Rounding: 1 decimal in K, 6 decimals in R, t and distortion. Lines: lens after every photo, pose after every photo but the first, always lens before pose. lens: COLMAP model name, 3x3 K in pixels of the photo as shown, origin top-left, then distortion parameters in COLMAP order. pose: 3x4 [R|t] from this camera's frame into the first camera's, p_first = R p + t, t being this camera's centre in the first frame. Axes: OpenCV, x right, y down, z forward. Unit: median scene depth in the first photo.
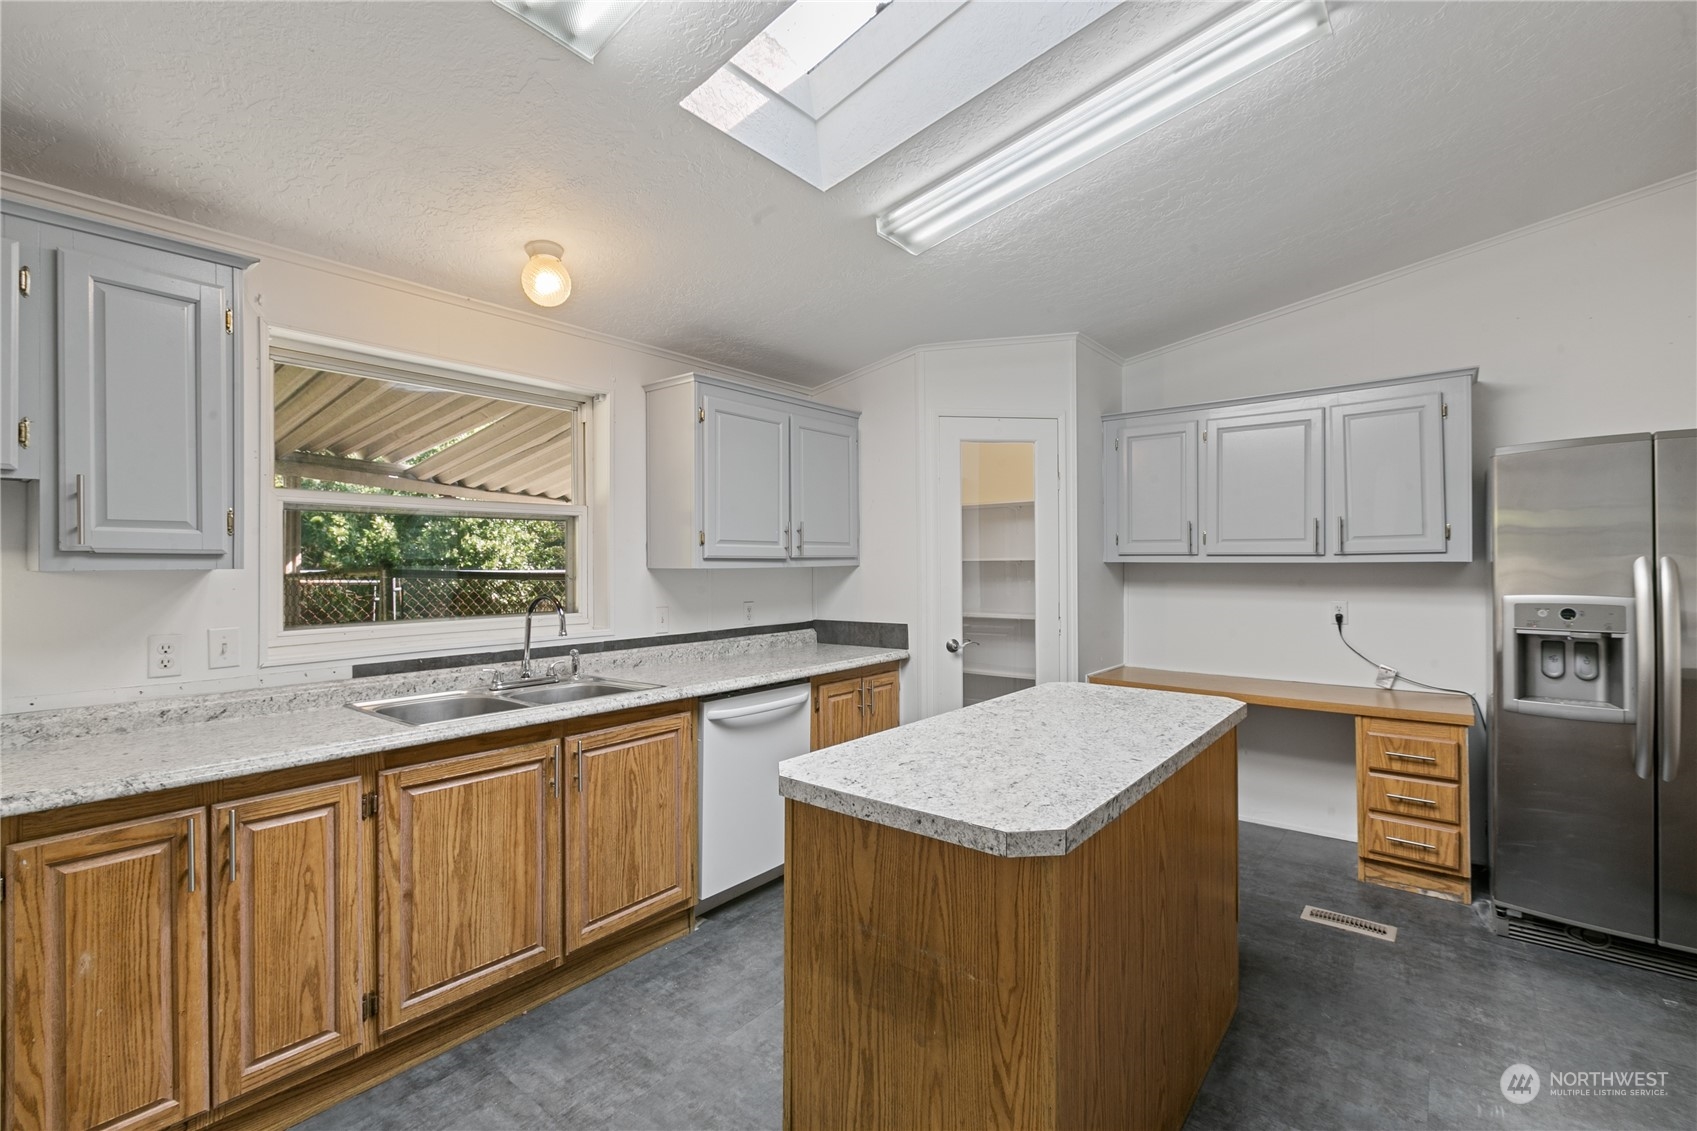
lens RADIAL K [[742.8, 0, 853.0], [0, 742.8, 559.2], [0, 0, 1]] dist [-0.000994, -0.000775]
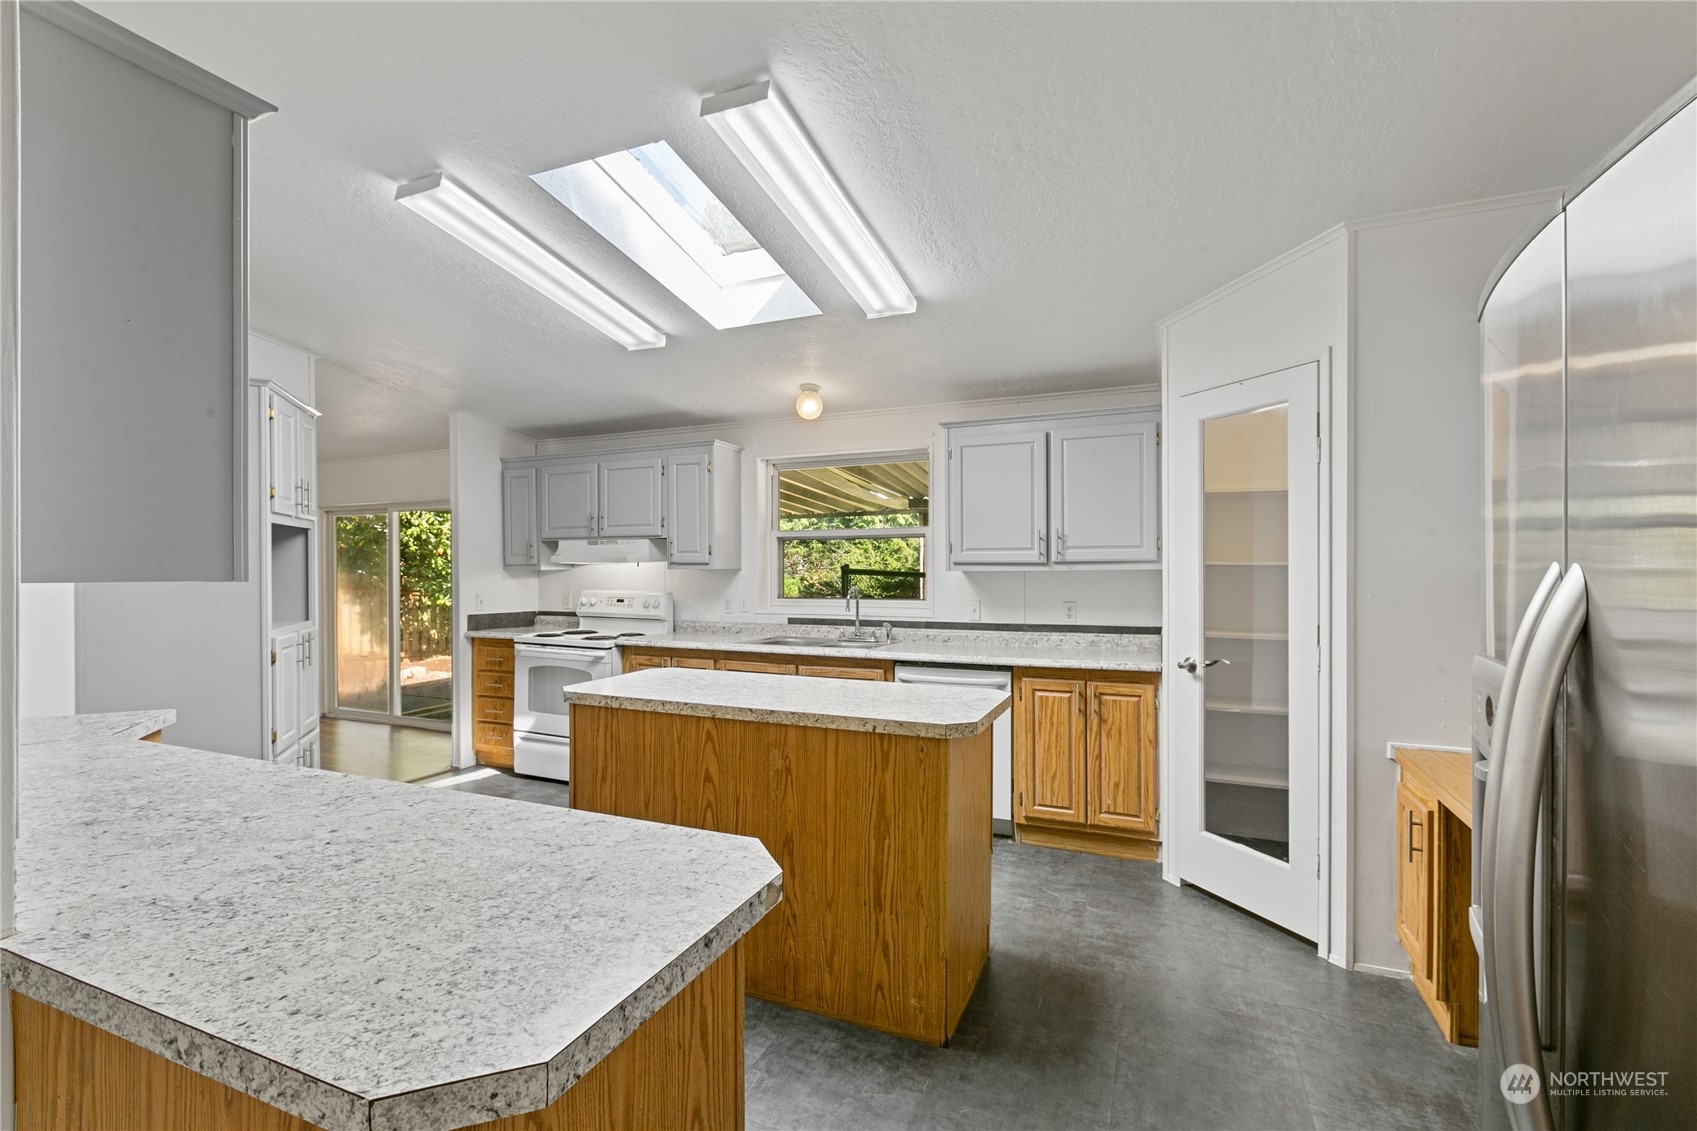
lens RADIAL K [[757.8, 0, 852.7], [0, 757.8, 571.7], [0, 0, 1]] dist [-0.001242, -0.000026]
pose [[0.273143, 0.009133, -0.961930, 1.152835], [0.006020, 0.999919, 0.011203, -0.002886], [0.961955, -0.008850, 0.273066, 0.524821]]
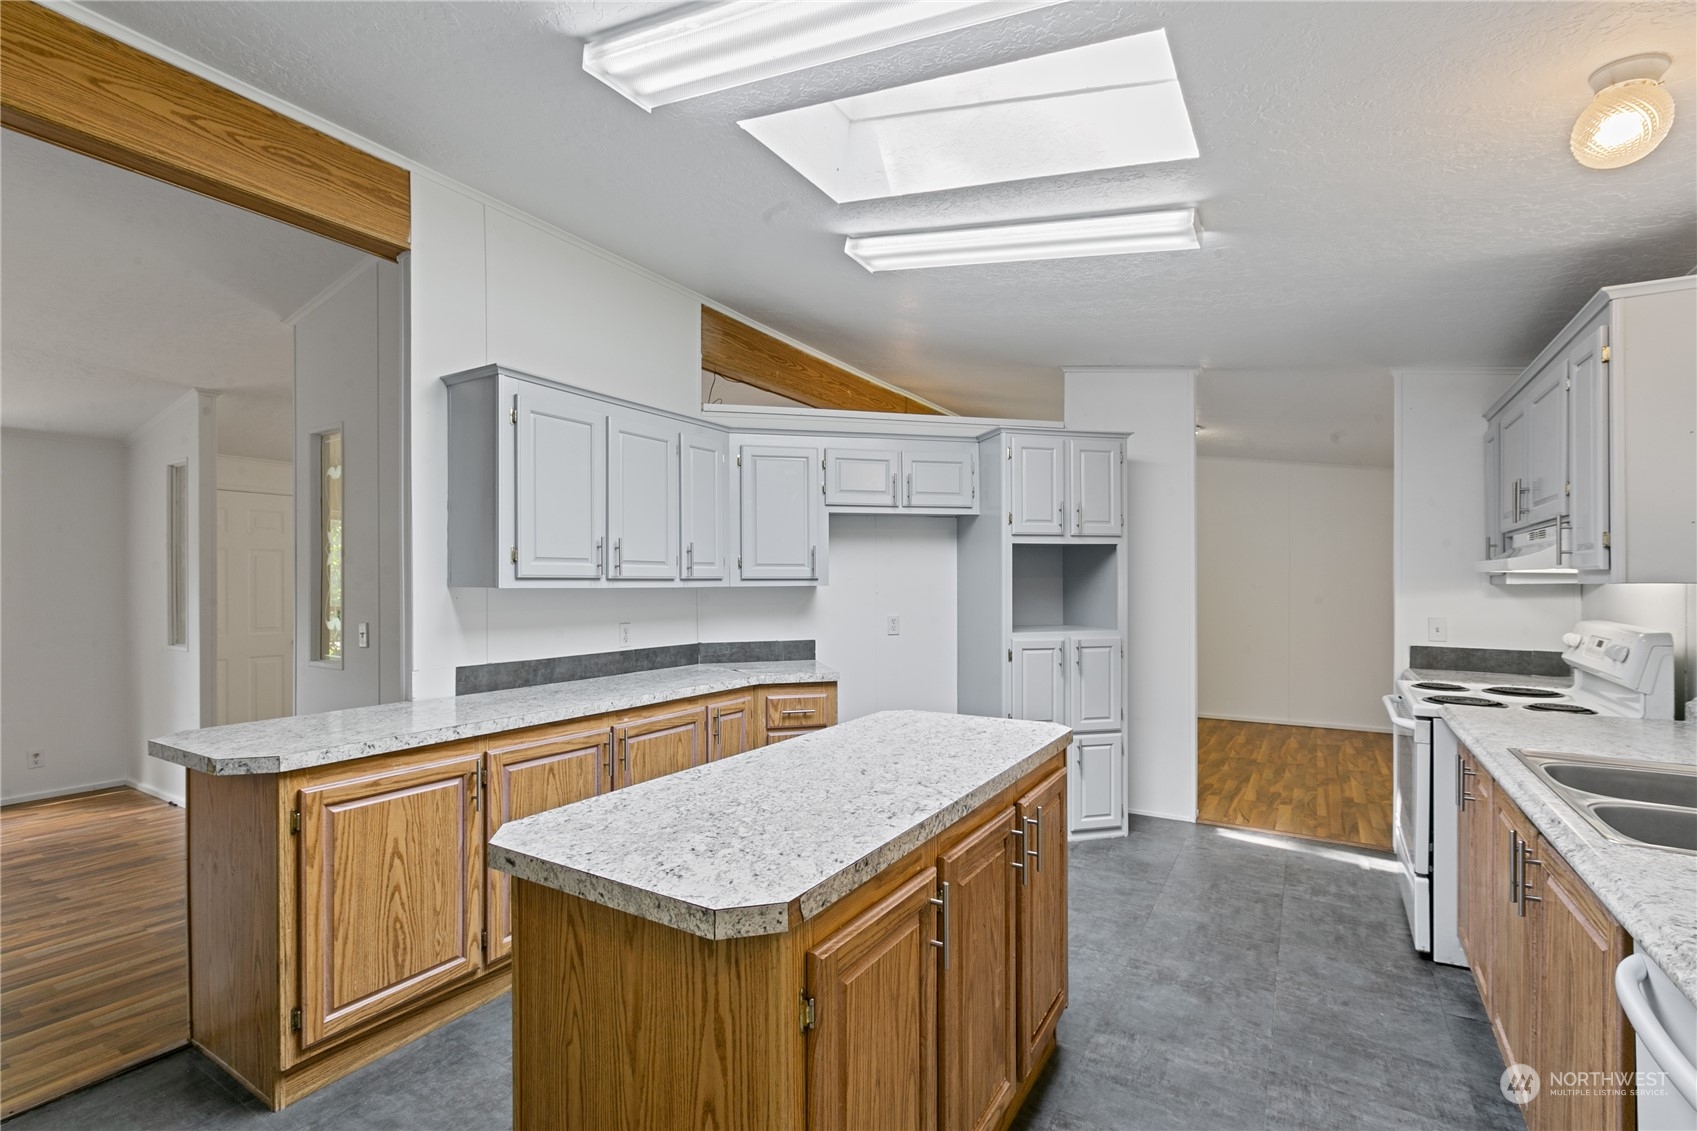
lens RADIAL K [[764.9, 0, 841.1], [0, 764.9, 581.4], [0, 0, 1]] dist [-0.000314, -0.000083]
pose [[-0.993049, 0.004194, -0.117628, 0.278537], [0.004905, 0.999971, -0.005761, 0.006340], [0.117600, -0.006298, -0.993041, 1.345836]]
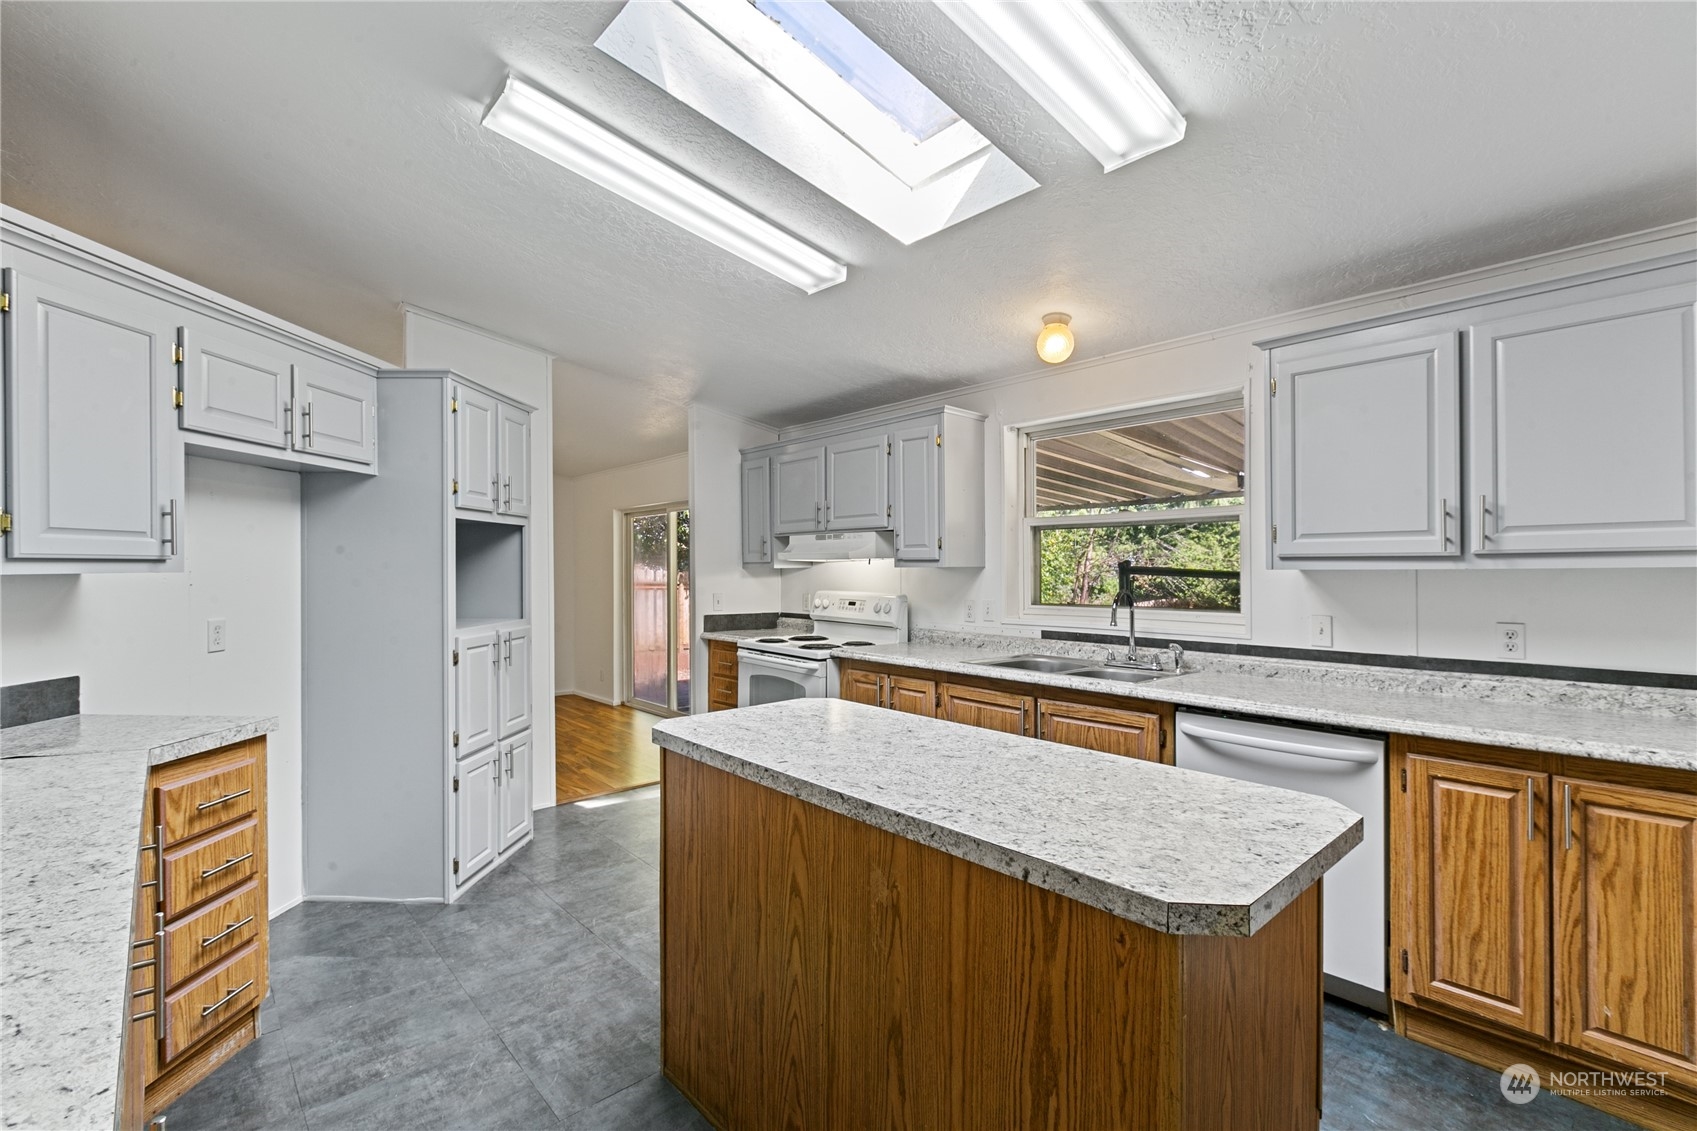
lens RADIAL K [[756.8, 0, 844.8], [0, 756.8, 567.2], [0, 0, 1]] dist [-0.002155, -0.000653]
pose [[-0.164720, 0.003782, -0.986333, 0.806419], [0.008025, 0.999965, 0.002495, 0.003938], [0.986308, -0.007504, -0.164744, 0.737395]]
